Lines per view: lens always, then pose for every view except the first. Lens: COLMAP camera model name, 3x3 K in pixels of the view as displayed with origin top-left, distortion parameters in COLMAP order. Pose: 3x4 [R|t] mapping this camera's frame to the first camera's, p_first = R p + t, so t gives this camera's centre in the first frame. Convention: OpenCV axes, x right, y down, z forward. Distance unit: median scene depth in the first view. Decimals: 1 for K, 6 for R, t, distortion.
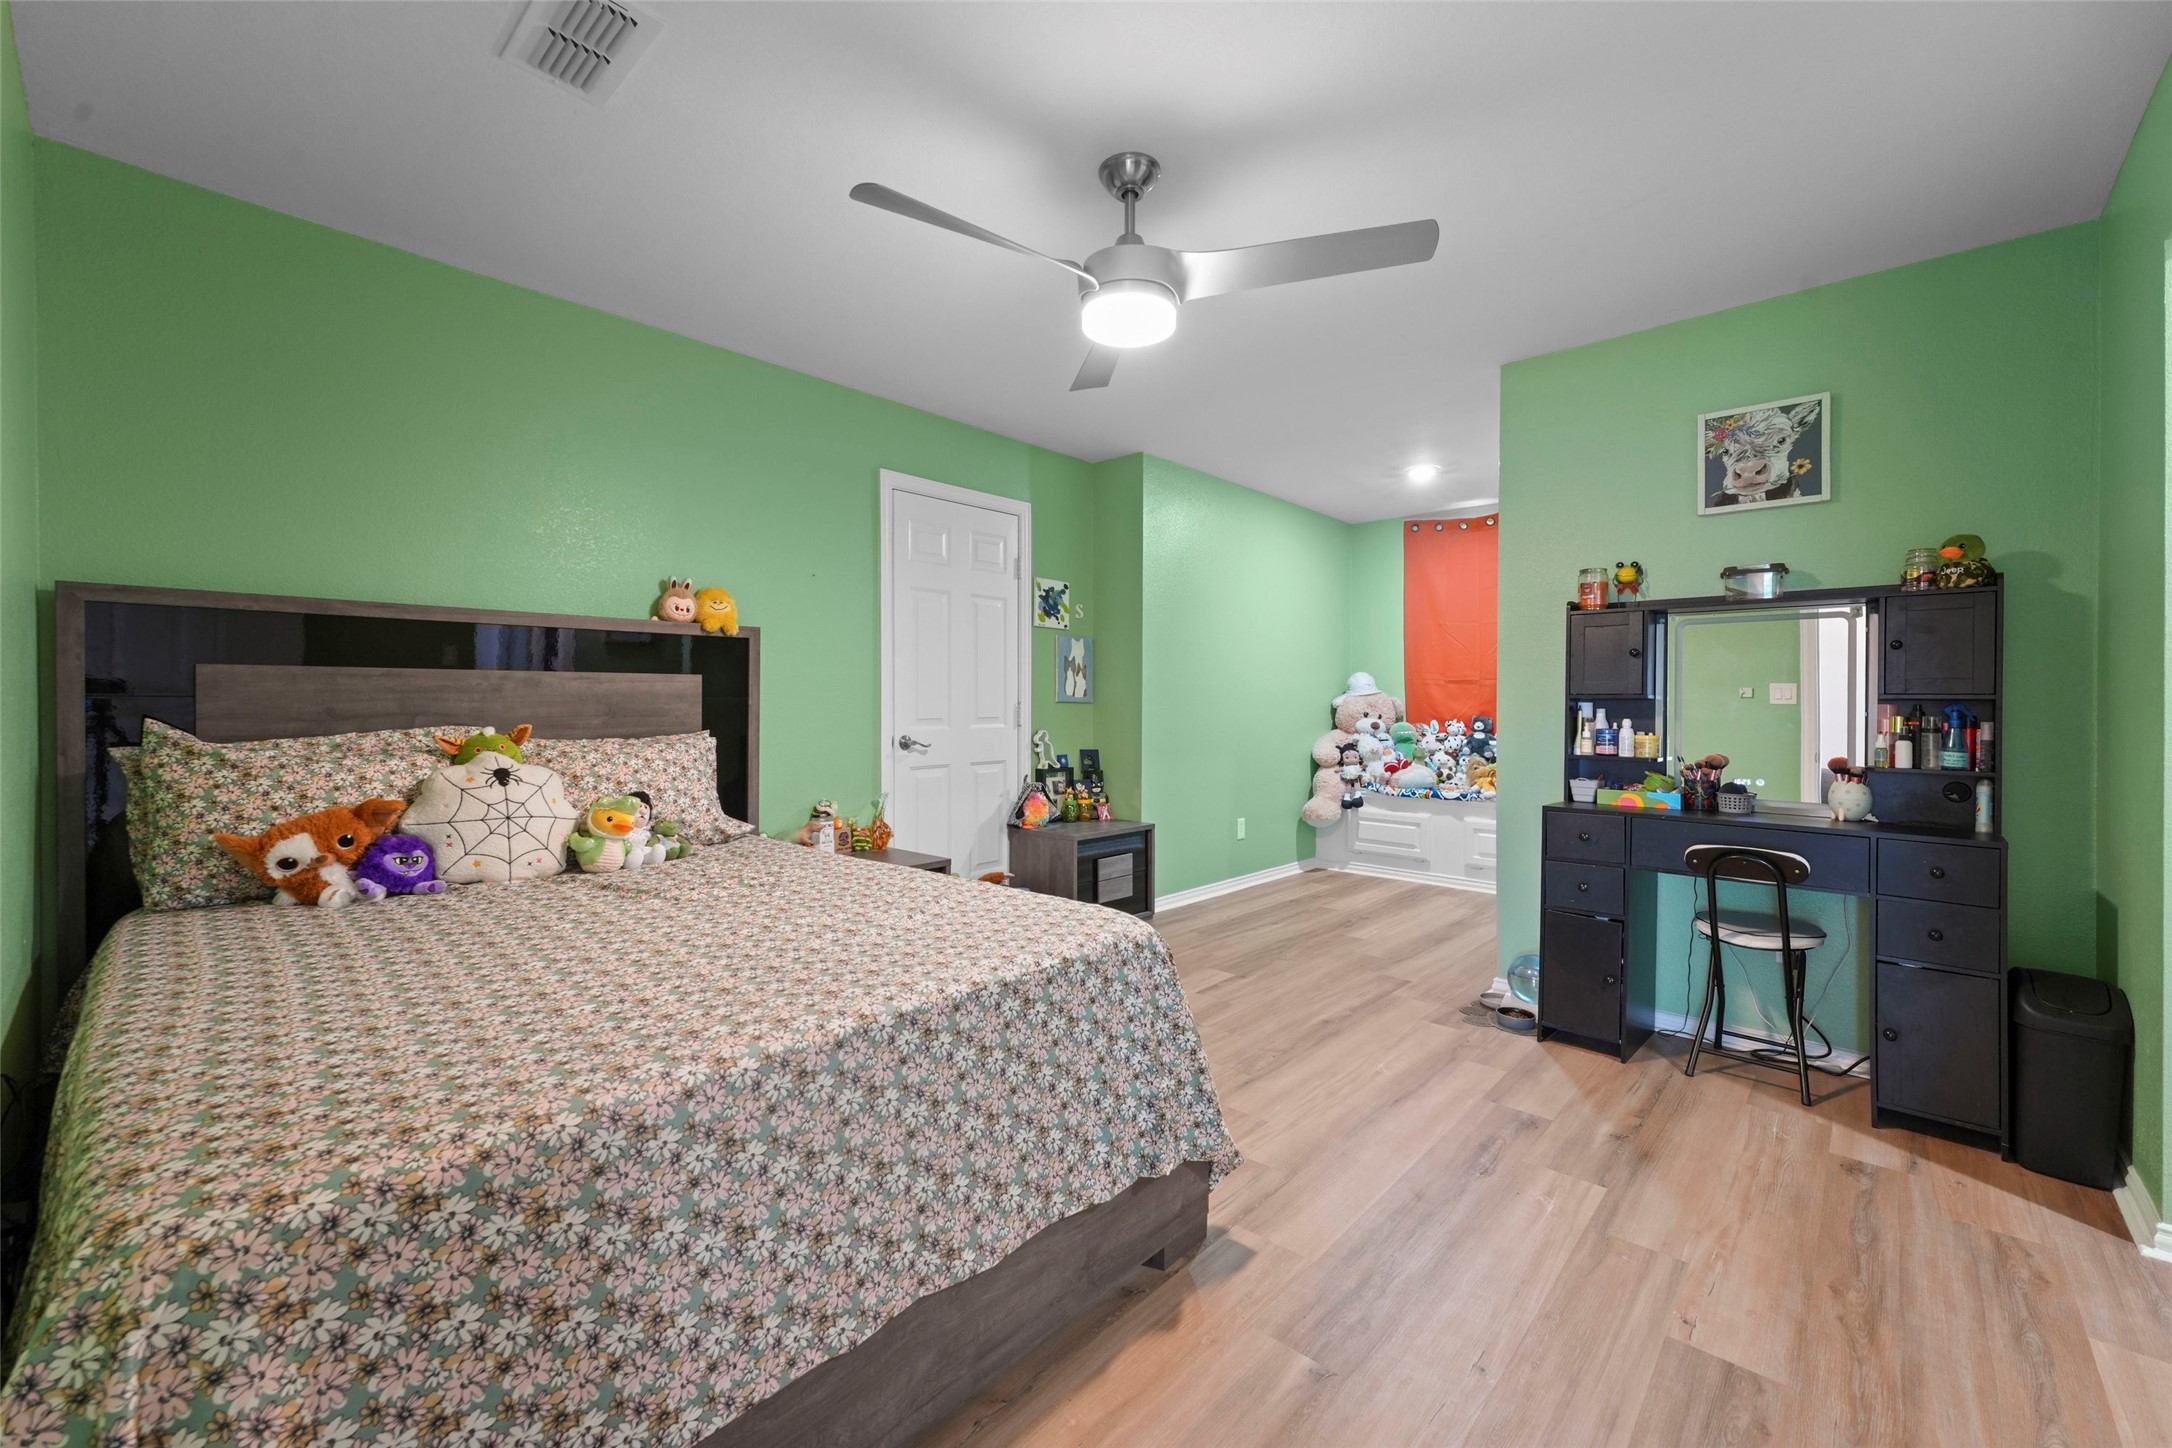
lens RADIAL K [[870.3, 0, 1081.7], [0, 870.3, 709.4], [0, 0, 1]] dist [0.000209, 0.000007]
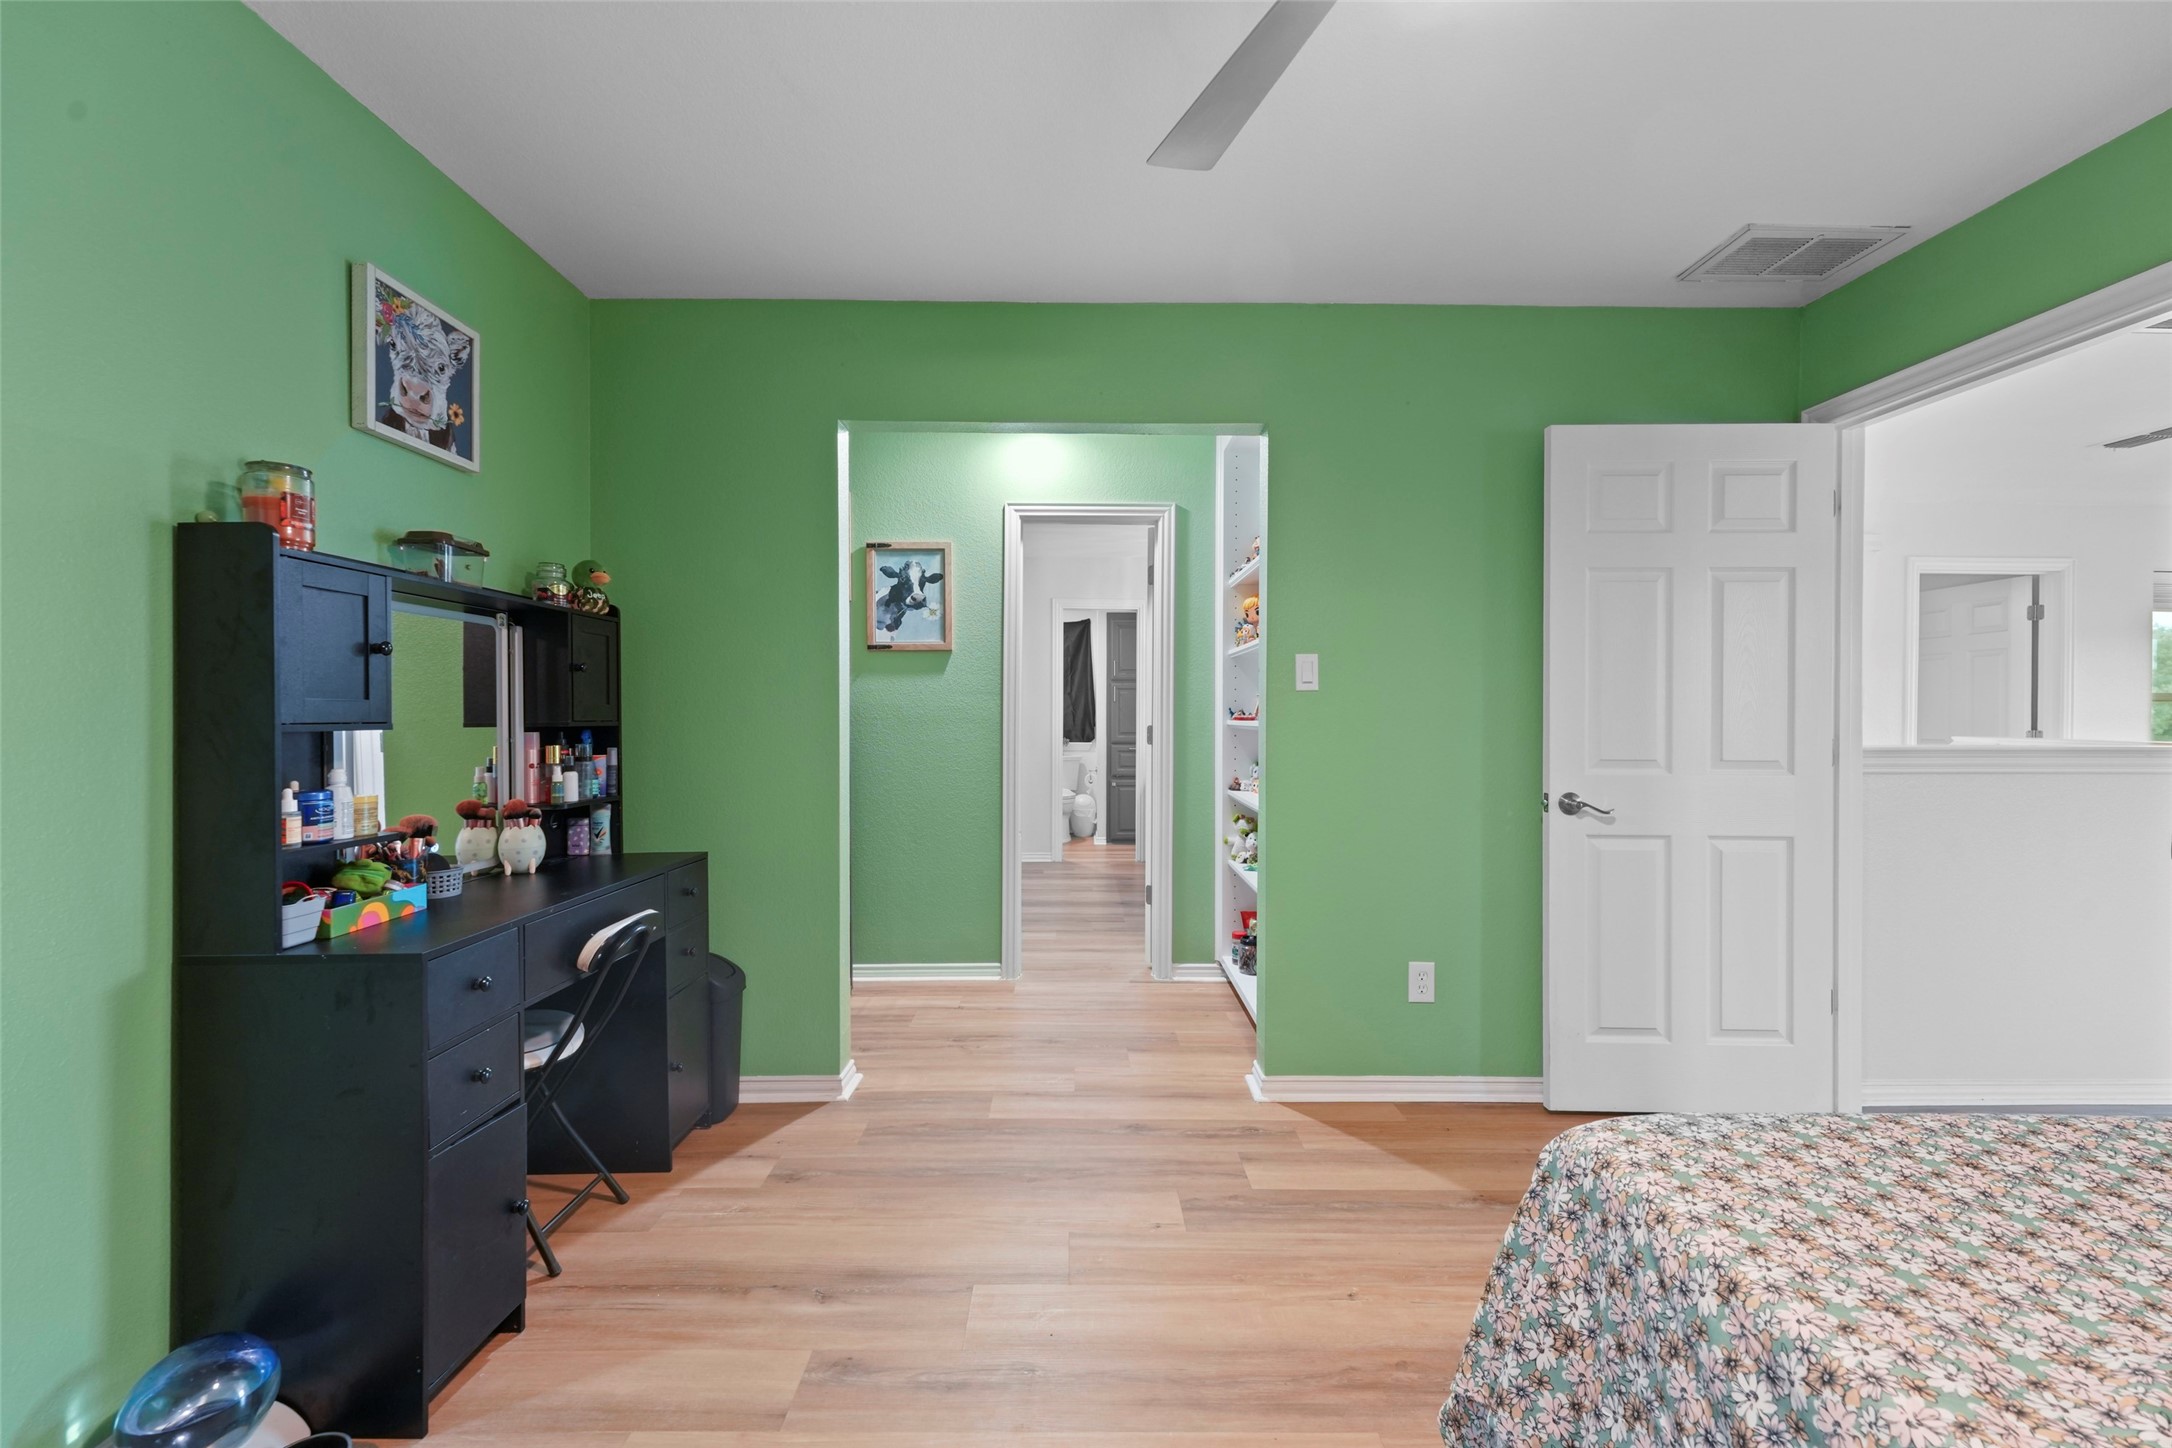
lens RADIAL K [[870.3, 0, 1074.9], [0, 870.3, 723.8], [0, 0, 1]] dist [0.000209, 0.000007]
pose [[-0.675306, -0.015936, 0.737366, -0.082881], [0.000123, 0.999764, 0.021720, -0.031561], [-0.737538, 0.014758, -0.675144, 1.121408]]
